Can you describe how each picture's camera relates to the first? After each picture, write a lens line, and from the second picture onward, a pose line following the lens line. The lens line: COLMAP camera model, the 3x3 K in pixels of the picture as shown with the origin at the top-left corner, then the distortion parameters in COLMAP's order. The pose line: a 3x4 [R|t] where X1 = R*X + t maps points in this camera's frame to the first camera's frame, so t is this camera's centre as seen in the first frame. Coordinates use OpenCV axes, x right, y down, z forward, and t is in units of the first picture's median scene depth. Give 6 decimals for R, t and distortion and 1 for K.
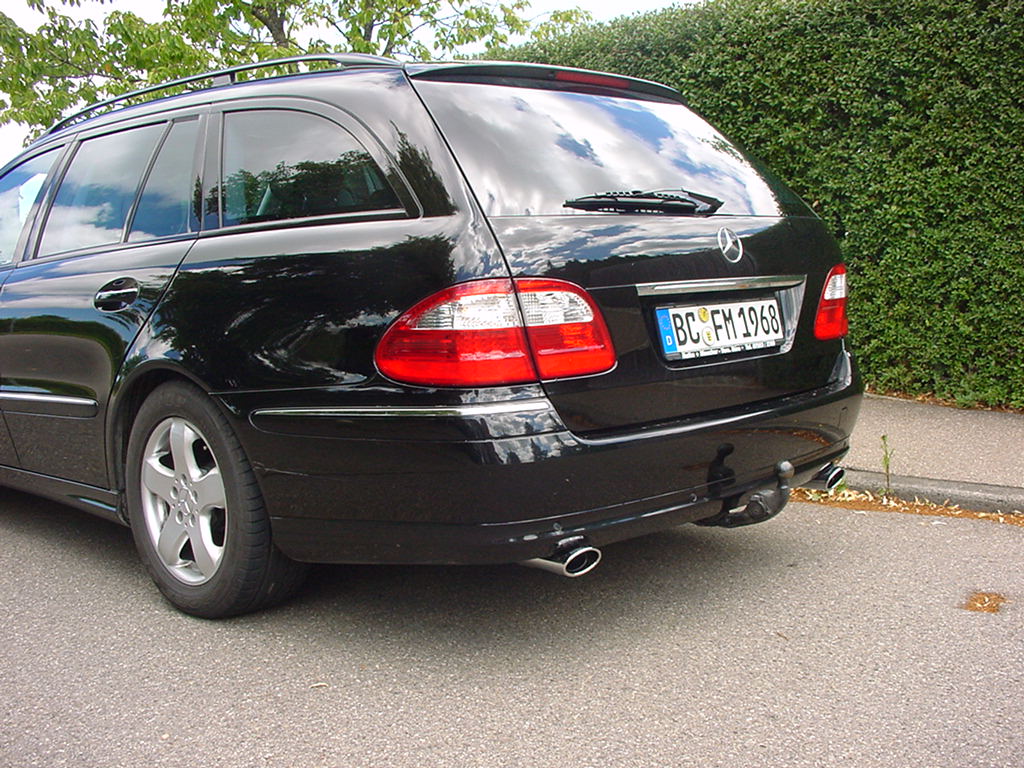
lens RADIAL K [[1198.0, 0, 529.4], [0, 1198.0, 406.1], [0, 0, 1]] dist [-0.224490, 0.286950]
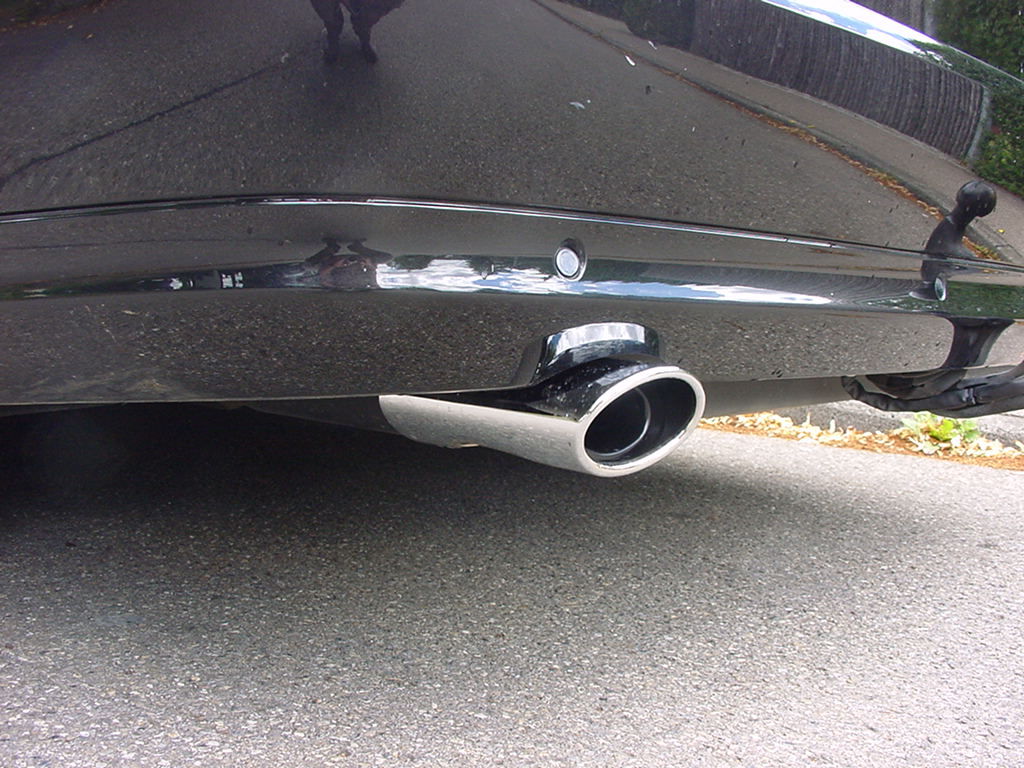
lens RADIAL K [[1198.0, 0, 529.4], [0, 1198.0, 406.1], [0, 0, 1]] dist [-0.224490, 0.286950]
pose [[0.993606, 0.076965, 0.082599, -0.002857], [-0.075936, 0.996992, -0.015535, 0.116448], [-0.083547, 0.009164, 0.996462, 0.641092]]
